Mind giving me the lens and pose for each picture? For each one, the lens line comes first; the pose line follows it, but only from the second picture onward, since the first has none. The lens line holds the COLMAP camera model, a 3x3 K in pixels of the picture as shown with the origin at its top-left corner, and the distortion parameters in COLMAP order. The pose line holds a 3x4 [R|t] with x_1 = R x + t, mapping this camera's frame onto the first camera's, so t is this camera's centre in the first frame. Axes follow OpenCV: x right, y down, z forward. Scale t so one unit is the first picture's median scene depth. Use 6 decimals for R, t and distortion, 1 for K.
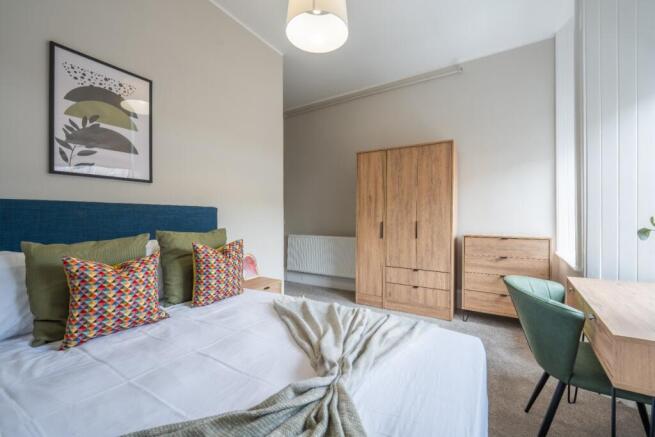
lens RADIAL K [[269.4, 0, 327.5], [0, 269.4, 218.5], [0, 0, 1]] dist [-0.002500, -0.000486]
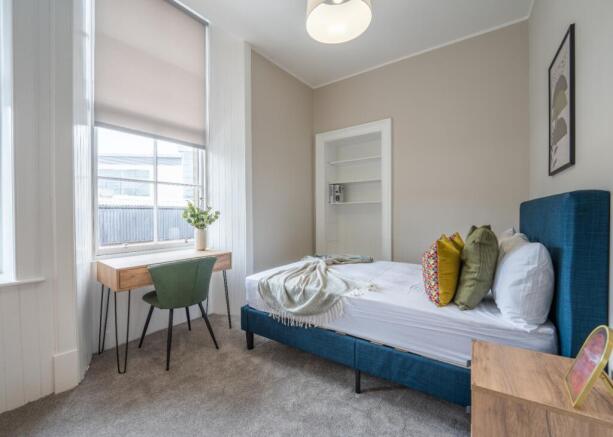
lens RADIAL K [[285.5, 0, 306.5], [0, 285.5, 218.5], [0, 0, 1]] dist [-0.001655, -0.000394]
pose [[-0.998520, 0.007110, 0.053919, 0.032791], [0.008480, 0.999646, 0.025222, -0.013181], [-0.053721, 0.025642, -0.998227, 2.123017]]
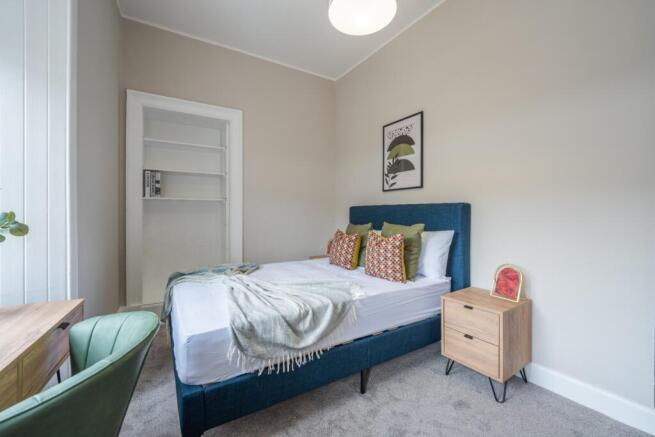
lens RADIAL K [[269.4, 0, 327.5], [0, 269.4, 218.5], [0, 0, 1]] dist [-0.002500, -0.000486]
pose [[-0.426475, 0.008536, -0.904459, 0.876628], [-0.011438, 0.999825, 0.014830, 0.005889], [0.904427, 0.016670, -0.426303, 1.342985]]
